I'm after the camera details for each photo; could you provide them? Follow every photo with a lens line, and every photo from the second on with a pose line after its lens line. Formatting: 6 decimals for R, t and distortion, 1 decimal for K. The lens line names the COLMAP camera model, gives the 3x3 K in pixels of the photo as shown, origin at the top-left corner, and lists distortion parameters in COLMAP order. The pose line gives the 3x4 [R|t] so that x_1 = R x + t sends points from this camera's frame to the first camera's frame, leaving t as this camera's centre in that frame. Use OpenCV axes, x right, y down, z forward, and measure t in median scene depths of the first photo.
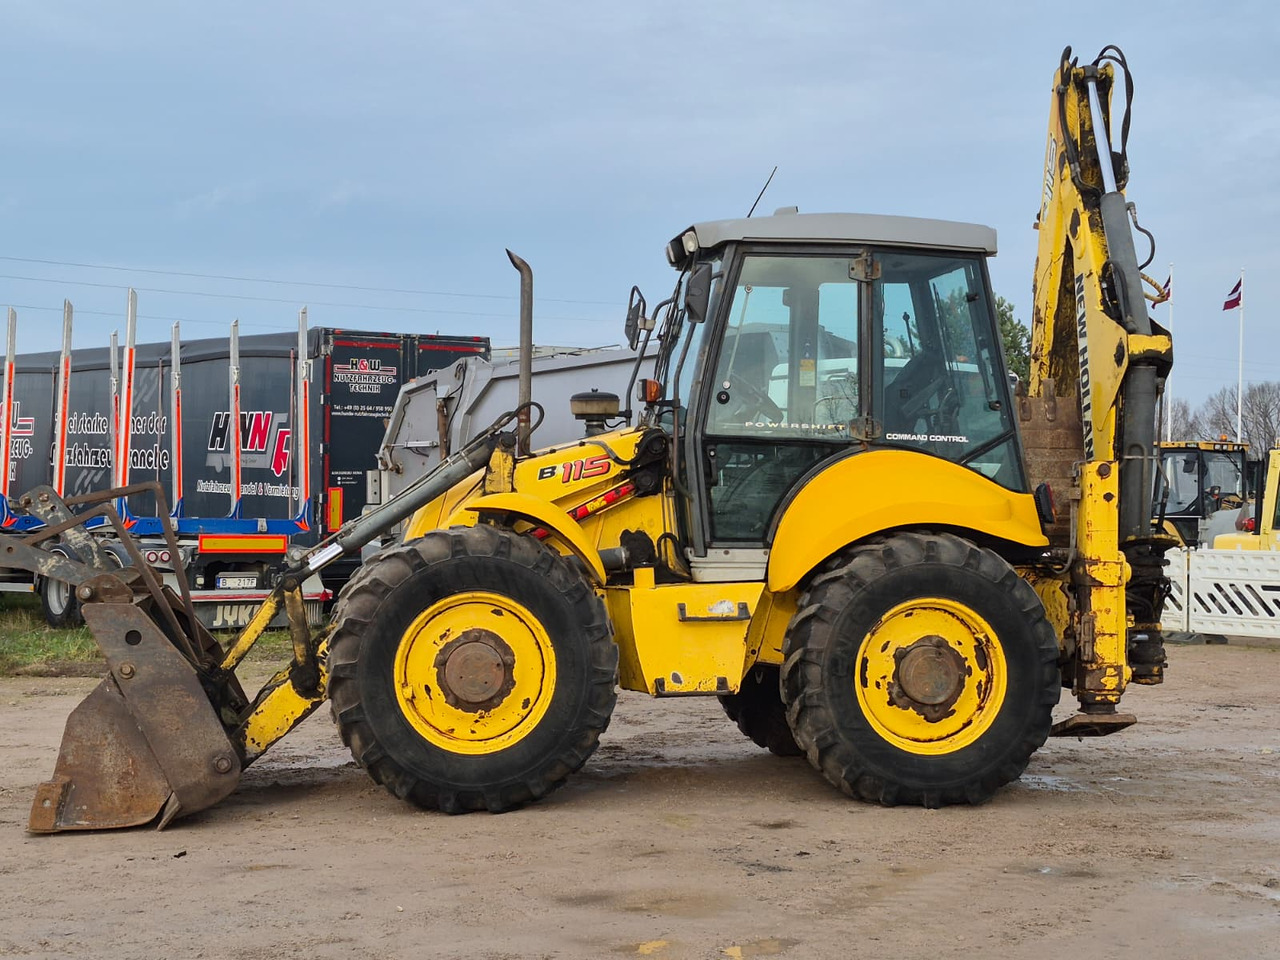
lens RADIAL K [[2037.3, 0, 638.5], [0, 2037.3, 460.7], [0, 0, 1]] dist [0.132468, -0.060869]
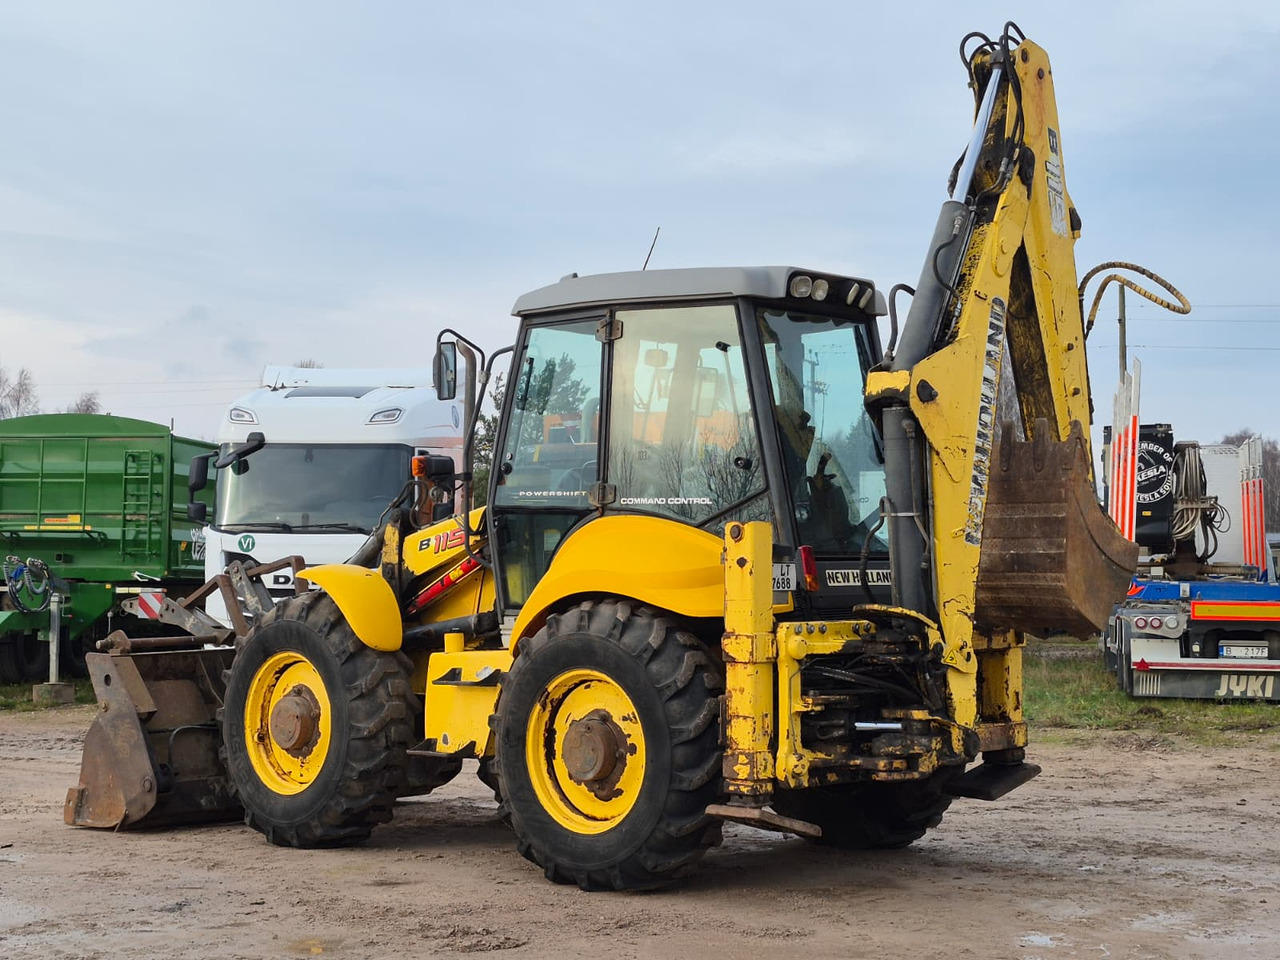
lens RADIAL K [[2053.0, 0, 640.0], [0, 2053.0, 480.0], [0, 0, 1]] dist [0.149227, -0.192076]
pose [[0.631182, -0.039913, -0.774607, 0.909795], [0.023685, 0.999201, -0.032186, 0.009888], [0.775273, 0.001969, 0.631623, 0.409231]]
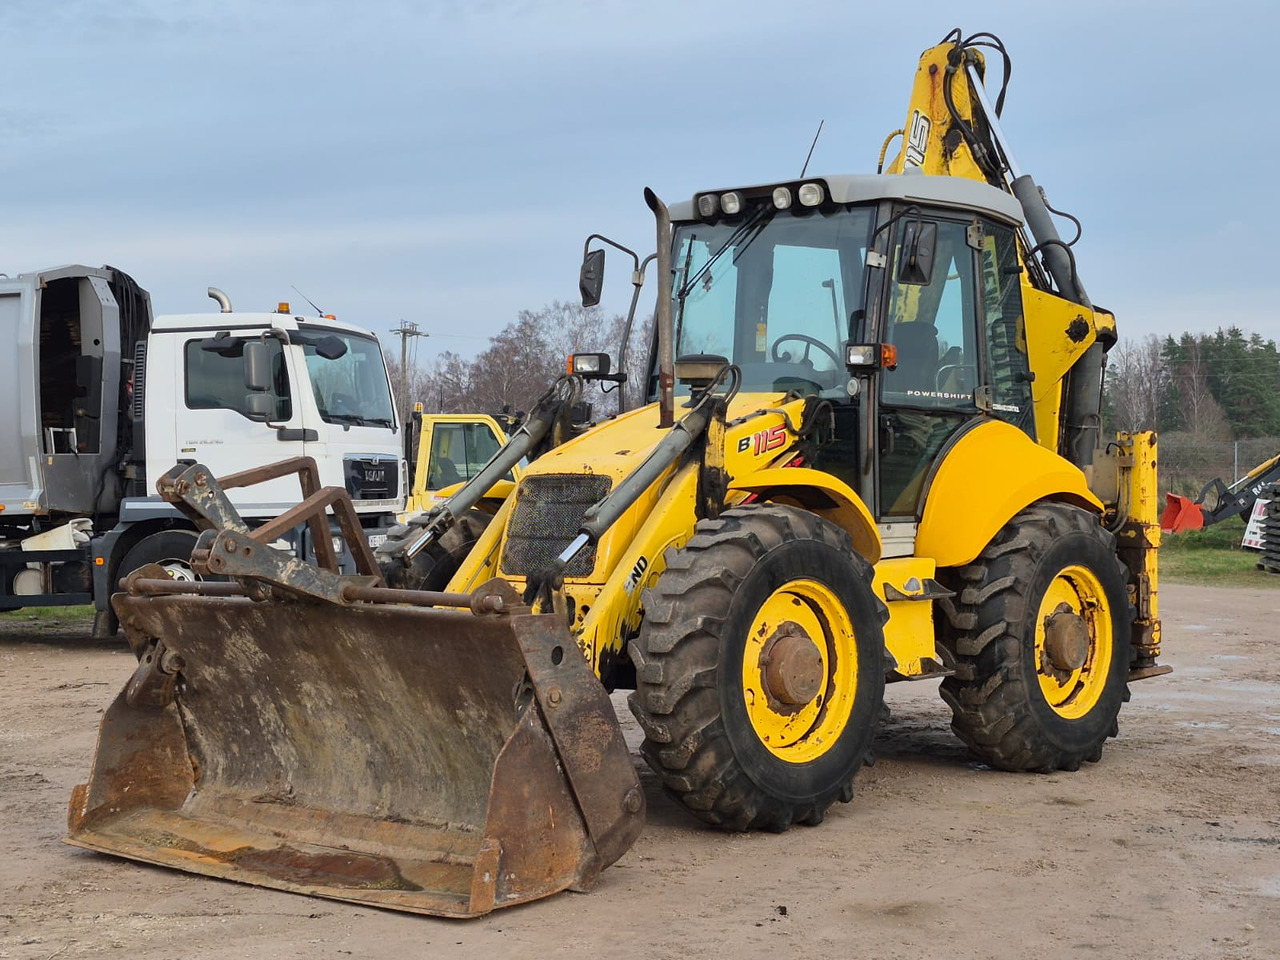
lens RADIAL K [[2053.0, 0, 640.0], [0, 2053.0, 480.0], [0, 0, 1]] dist [0.149227, -0.192076]
pose [[0.768588, -0.015294, 0.639561, -0.680211], [-0.003611, 0.999595, 0.028244, -0.003977], [-0.639733, -0.024017, 0.768222, 0.346654]]
